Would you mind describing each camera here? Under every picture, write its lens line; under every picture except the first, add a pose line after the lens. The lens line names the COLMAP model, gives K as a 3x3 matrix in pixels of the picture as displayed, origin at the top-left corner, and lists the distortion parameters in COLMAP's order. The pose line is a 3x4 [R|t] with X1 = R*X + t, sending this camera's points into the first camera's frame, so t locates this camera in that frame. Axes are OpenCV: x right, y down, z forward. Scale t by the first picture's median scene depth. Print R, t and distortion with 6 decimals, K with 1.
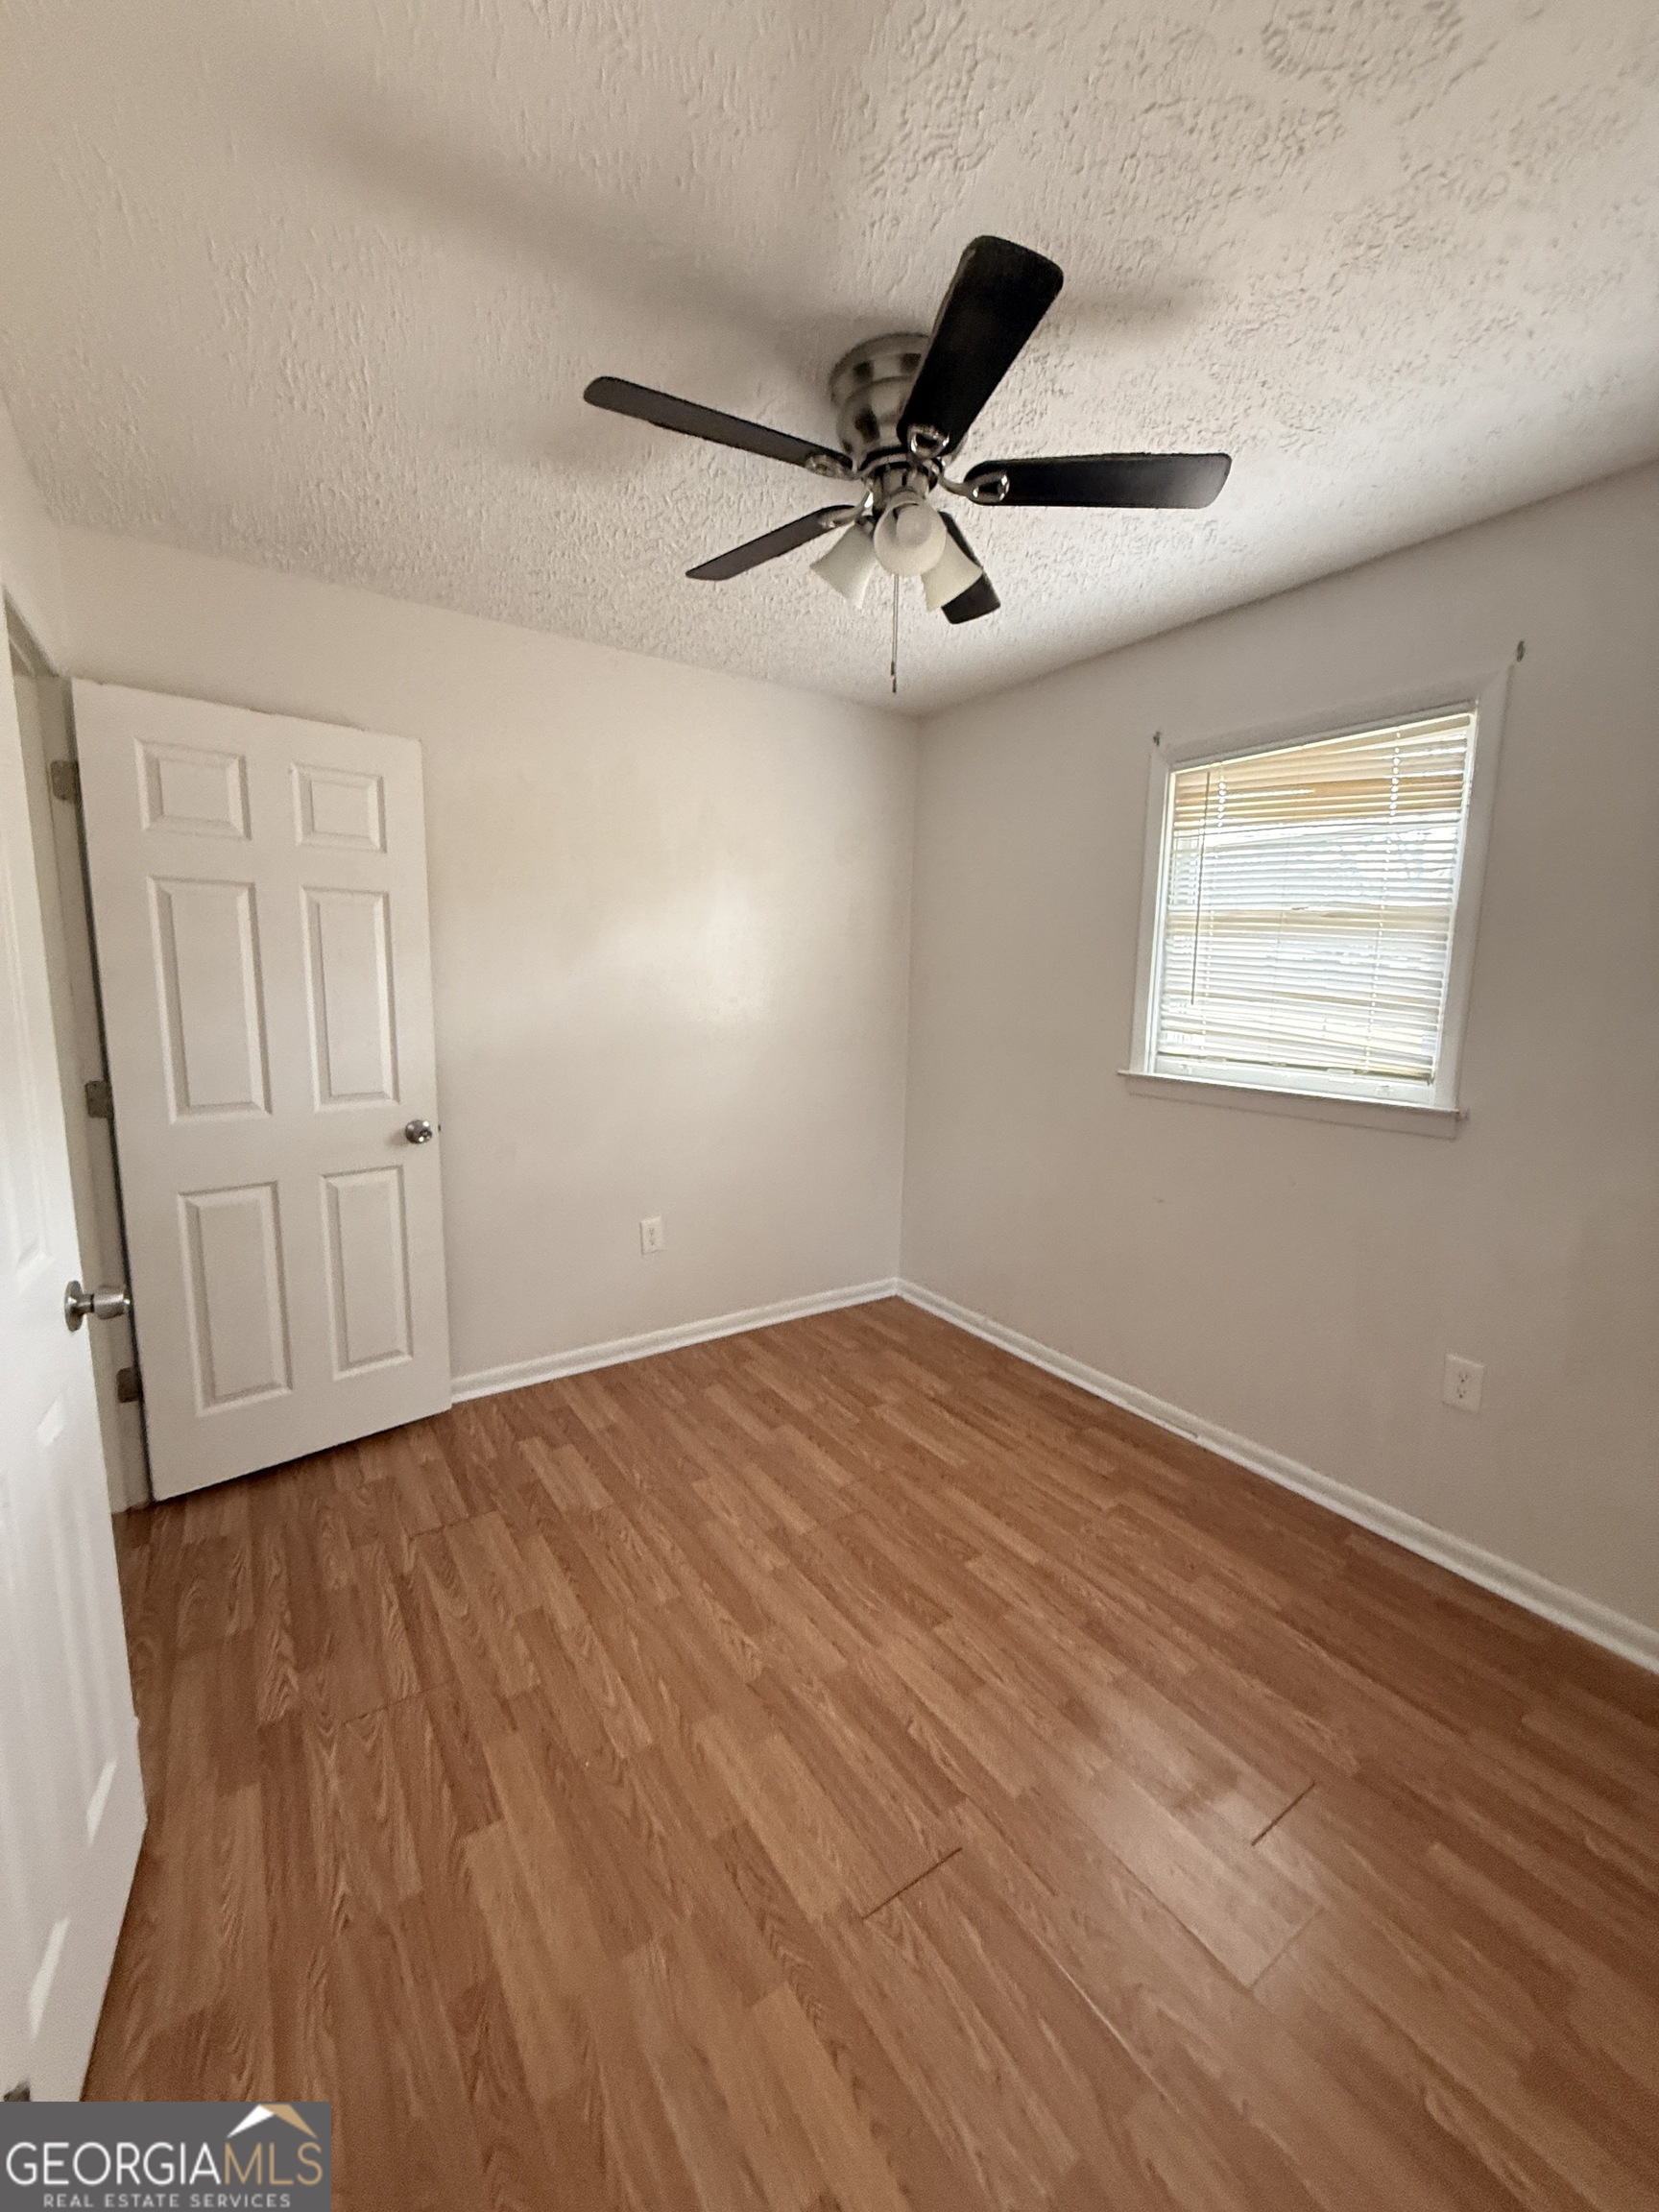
lens RADIAL K [[881.5, 0, 830.8], [0, 881.5, 1102.7], [0, 0, 1]] dist [-0.001446, -0.000111]
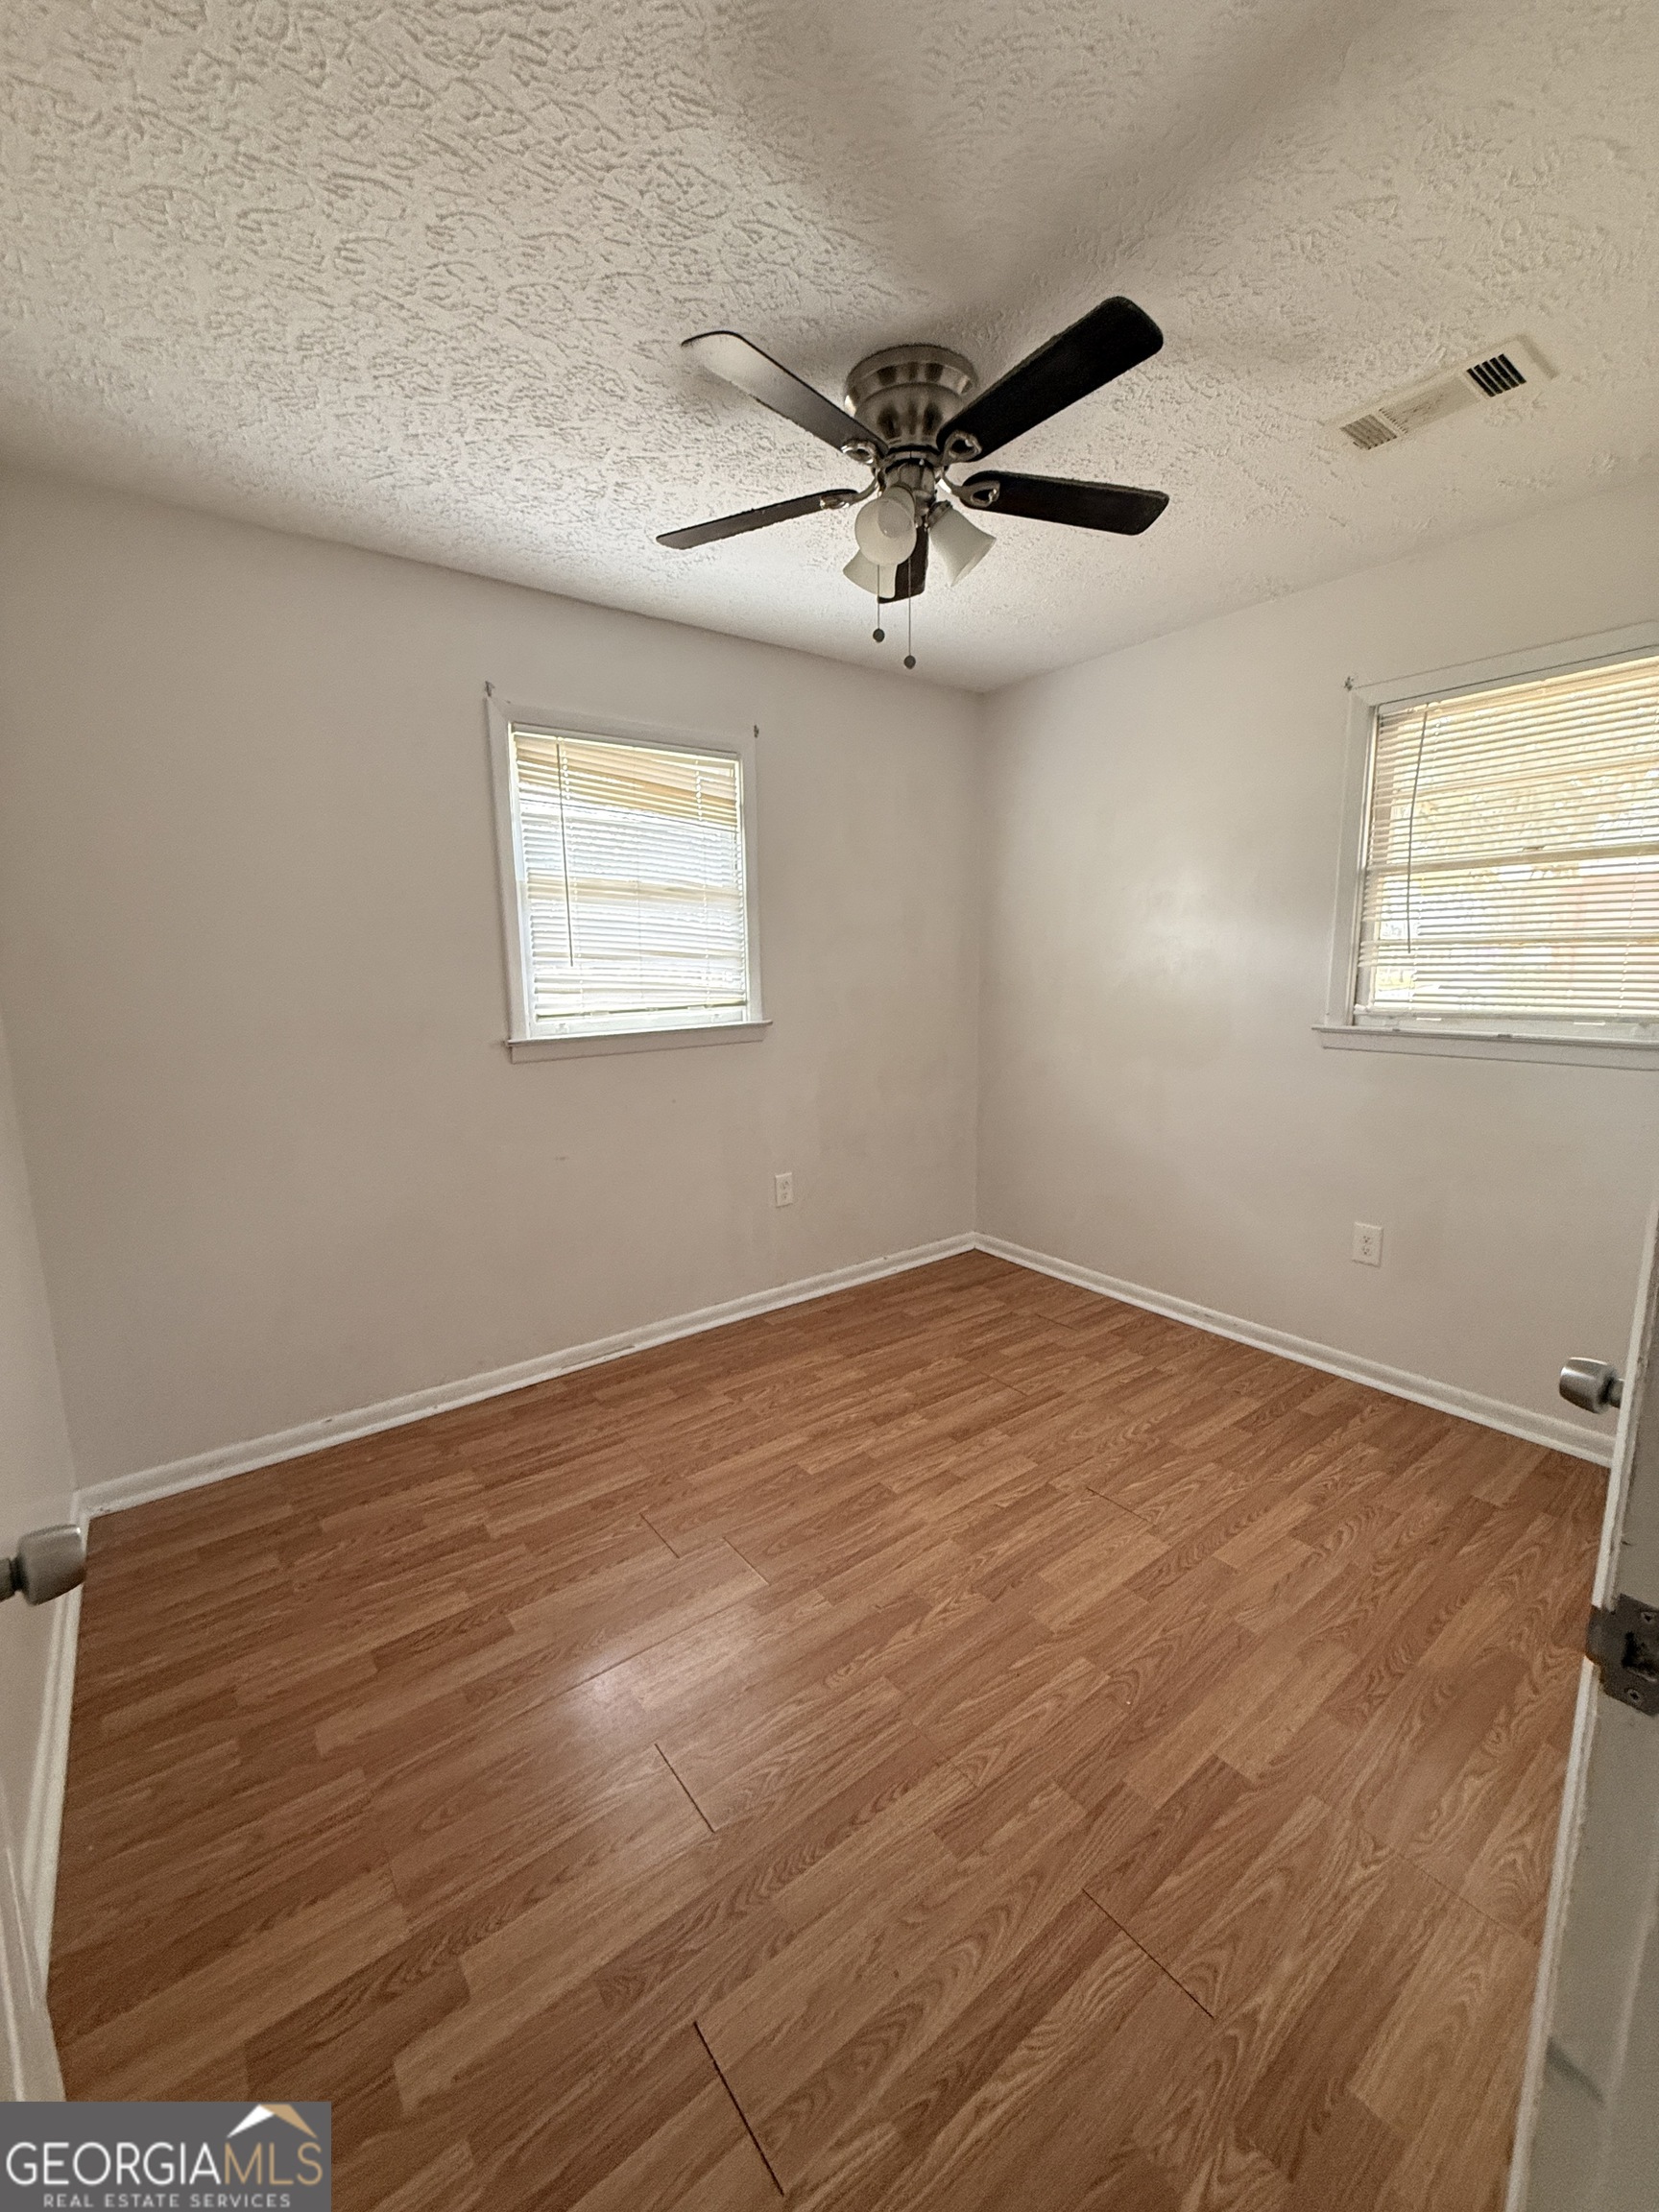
lens RADIAL K [[881.5, 0, 830.8], [0, 881.5, 1102.7], [0, 0, 1]] dist [-0.001446, -0.000111]
pose [[-0.056666, -0.178571, 0.982294, -0.847320], [0.164938, 0.968681, 0.185611, -0.120710], [-0.984675, 0.172536, -0.025438, 0.934325]]
